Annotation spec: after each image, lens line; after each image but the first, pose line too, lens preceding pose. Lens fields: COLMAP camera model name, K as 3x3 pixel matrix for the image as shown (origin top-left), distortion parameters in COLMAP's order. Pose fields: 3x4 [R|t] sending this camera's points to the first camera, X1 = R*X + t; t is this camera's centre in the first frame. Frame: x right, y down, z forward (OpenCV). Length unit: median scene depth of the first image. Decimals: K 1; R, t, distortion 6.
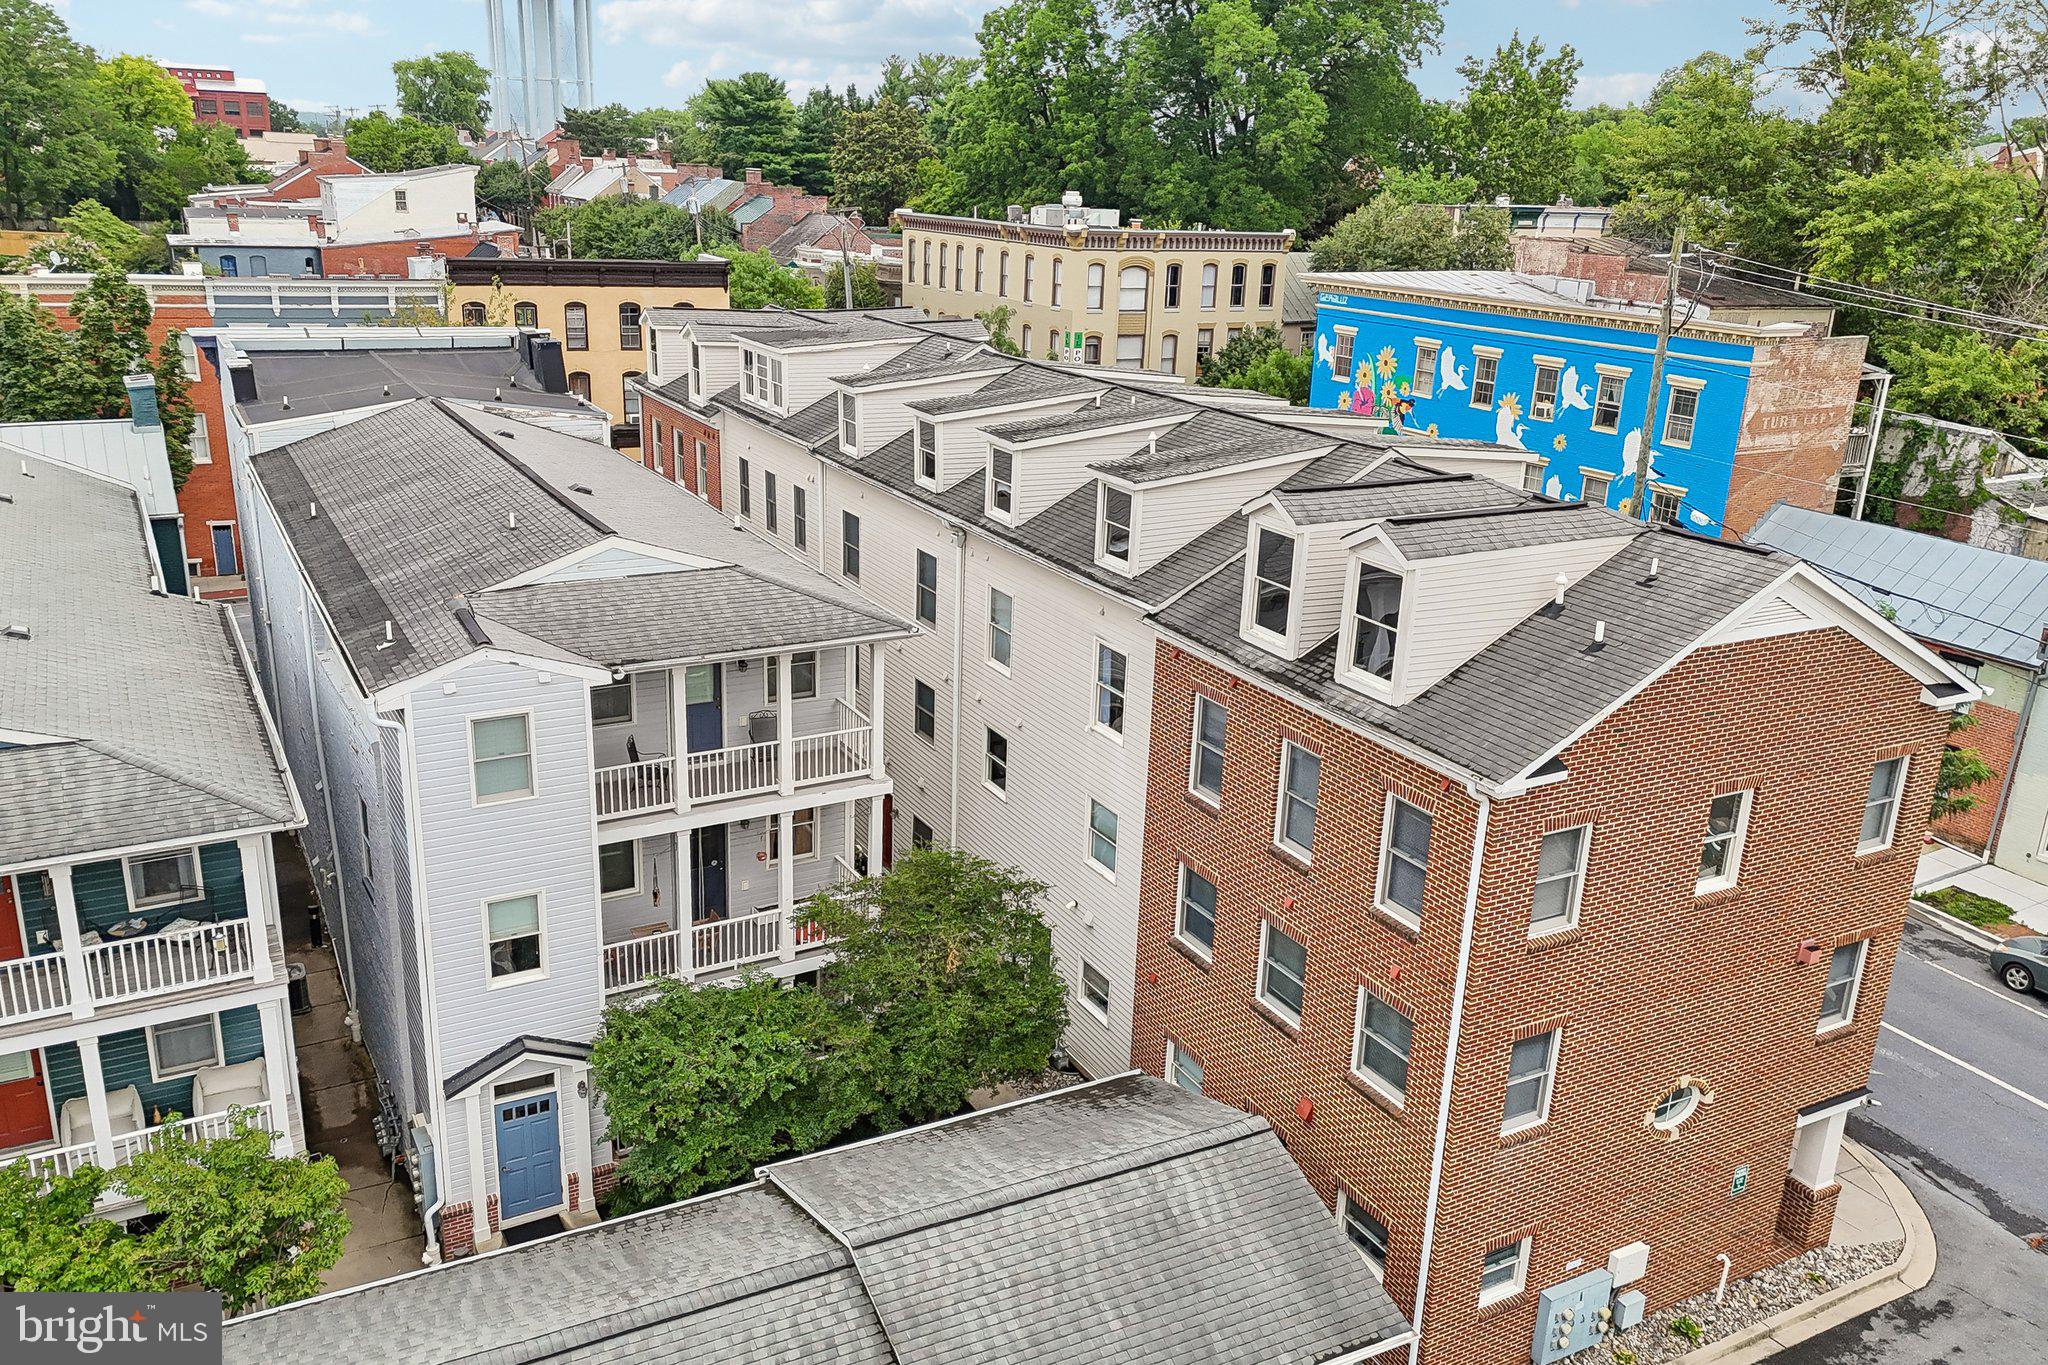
lens RADIAL K [[1580.4, 0, 986.2], [0, 1580.4, 694.0], [0, 0, 1]] dist [0.061060, -0.061873]
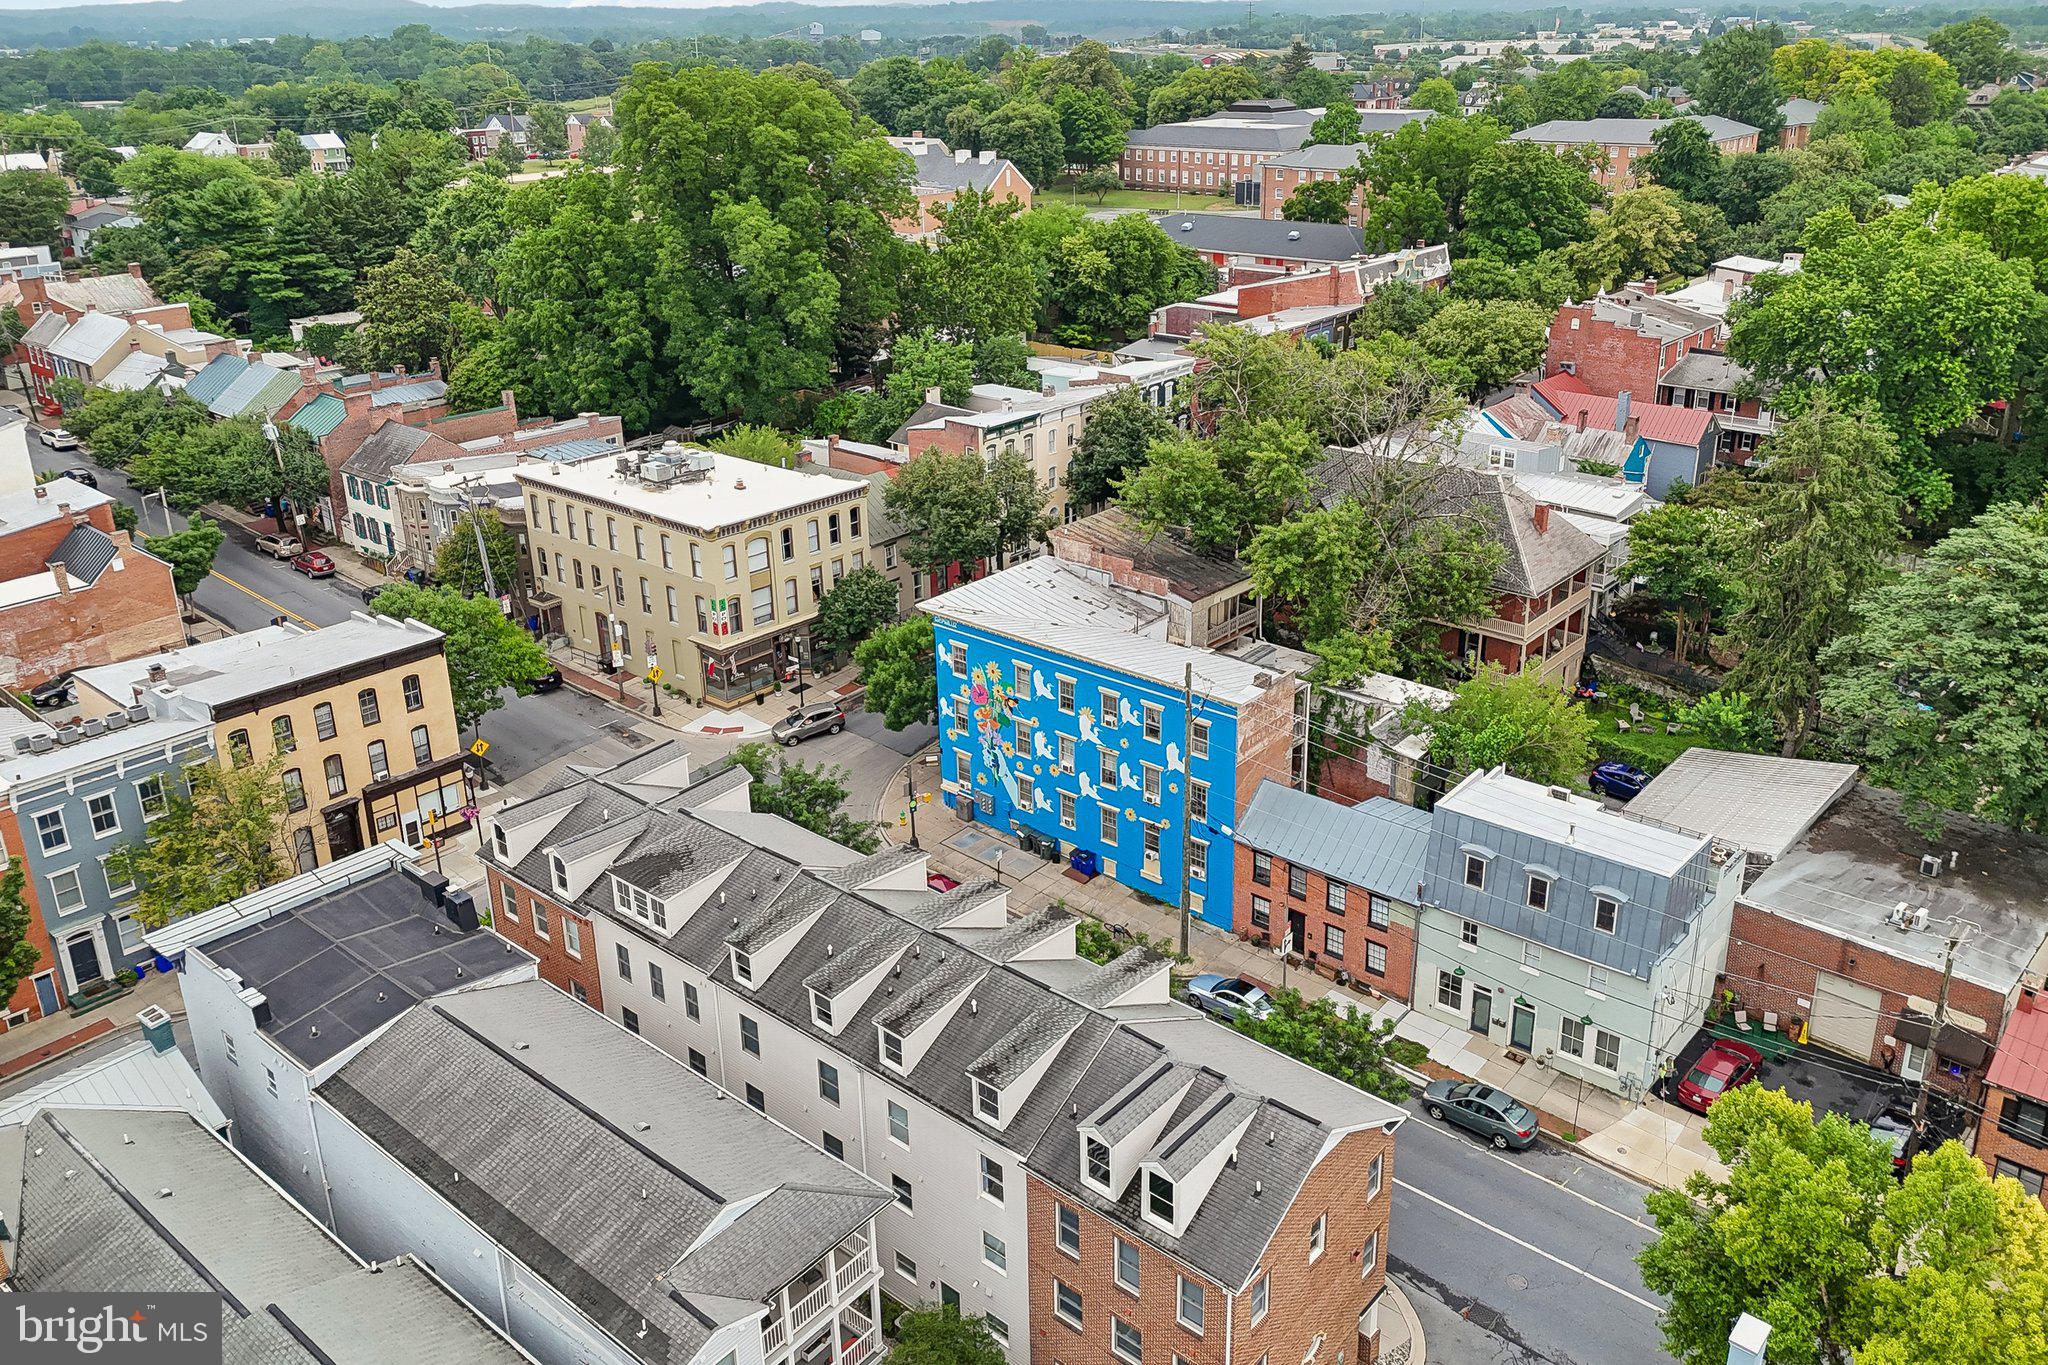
lens RADIAL K [[1587.7, 0, 1026.6], [0, 1587.7, 604.1], [0, 0, 1]] dist [0.099877, -0.175940]
pose [[0.928273, -0.176451, 0.327375, -0.187306], [0.163678, 0.984276, 0.066405, -0.389322], [-0.333945, -0.008058, 0.942558, -0.368816]]
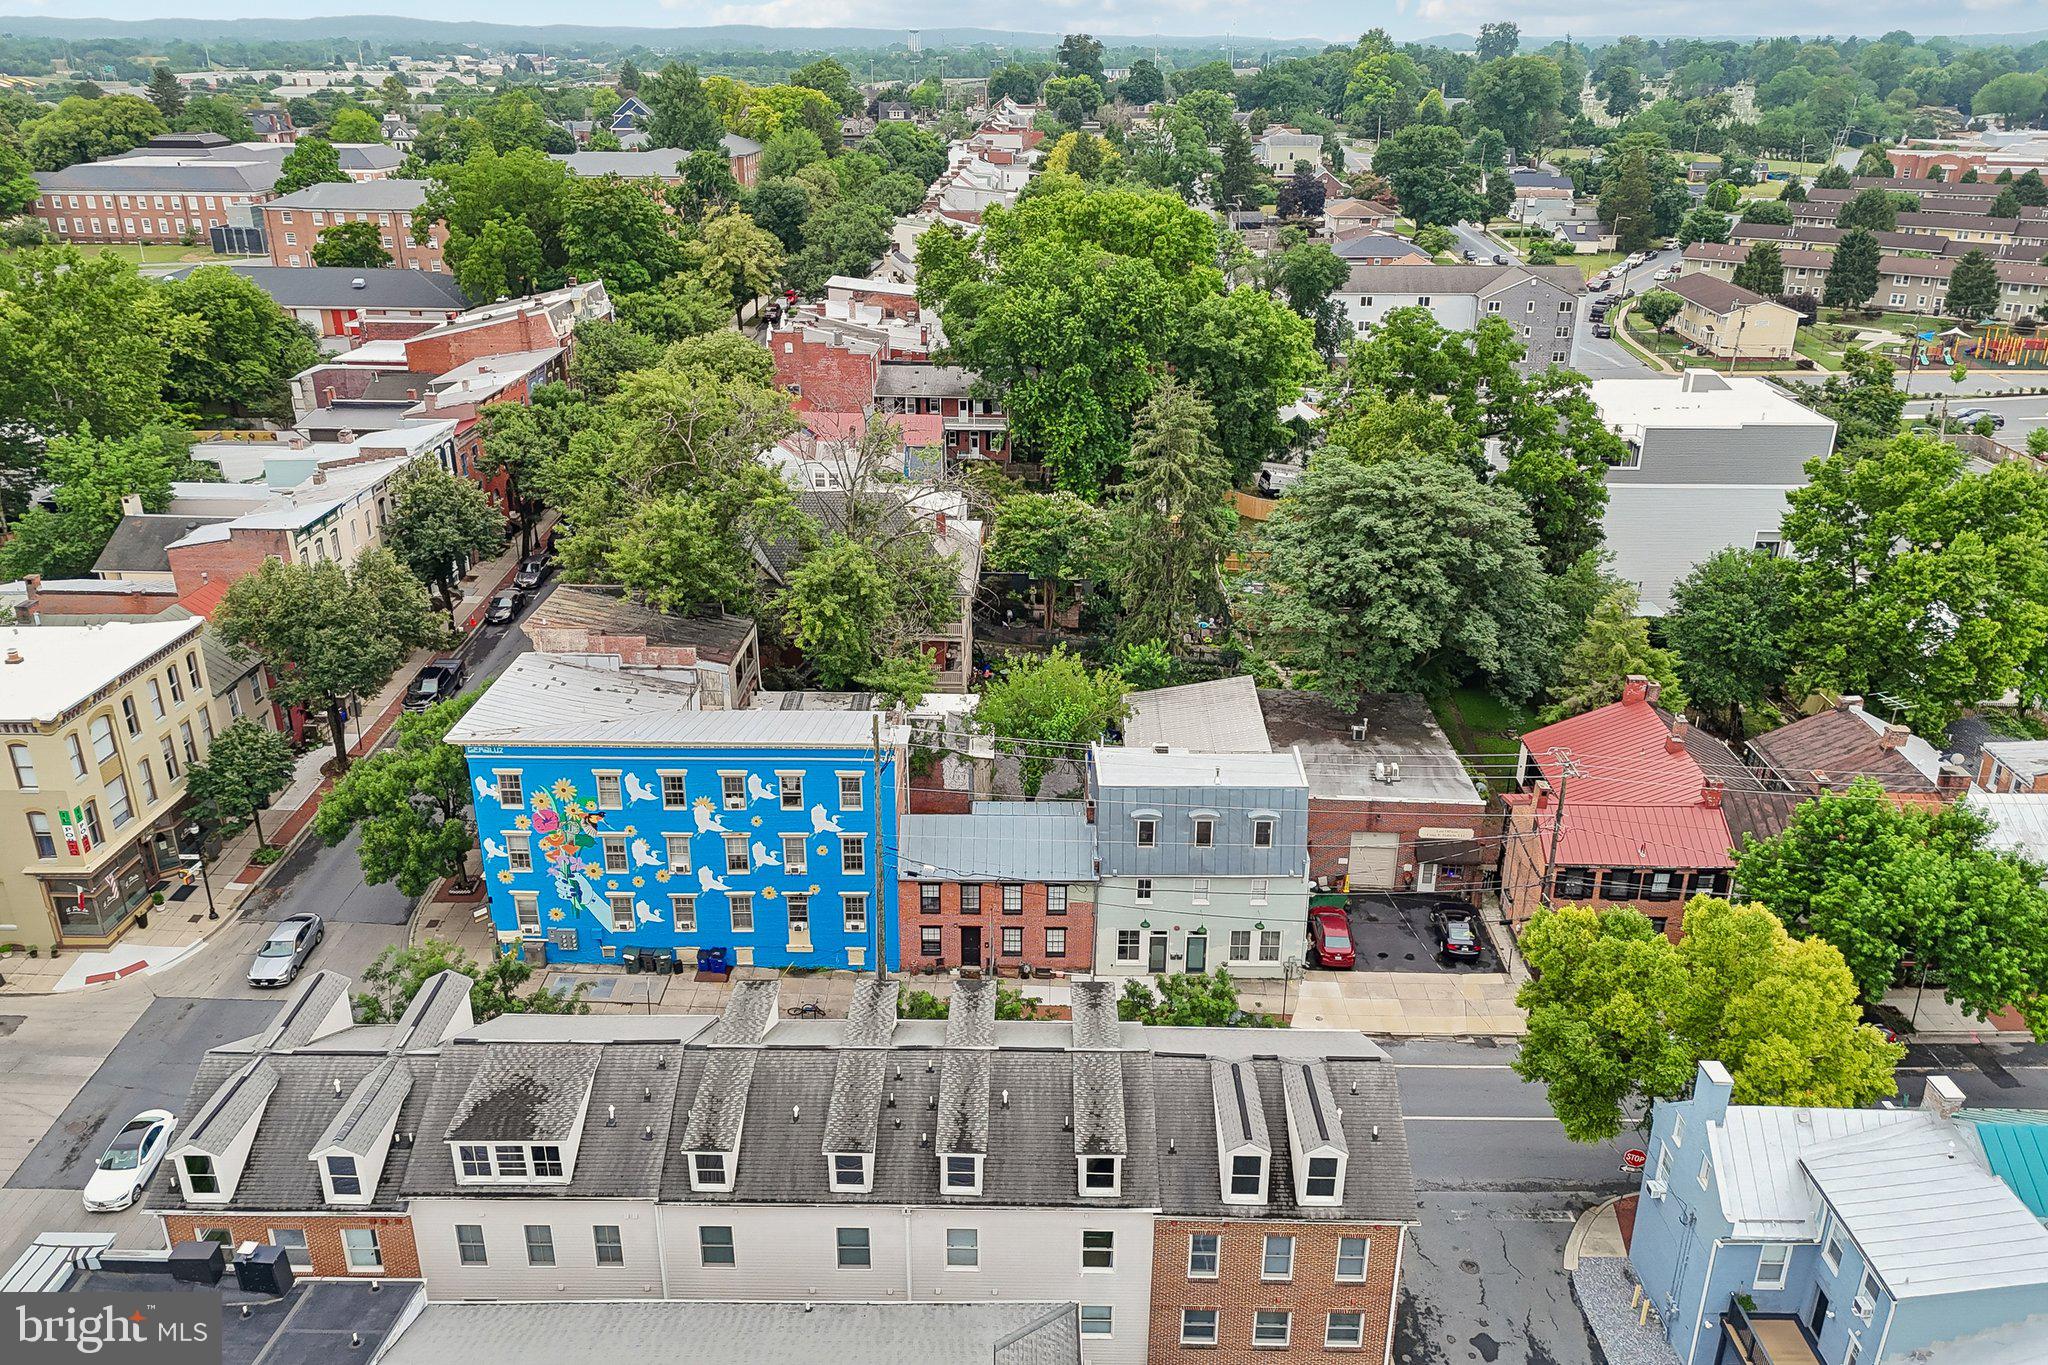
lens RADIAL K [[1539.1, 0, 1059.7], [0, 1539.1, 697.7], [0, 0, 1]] dist [0.086407, -0.113100]
pose [[0.465133, -0.374136, 0.802293, -0.558255], [0.286070, 0.921199, 0.263736, -0.527934], [-0.837745, 0.106839, 0.535509, 0.025402]]
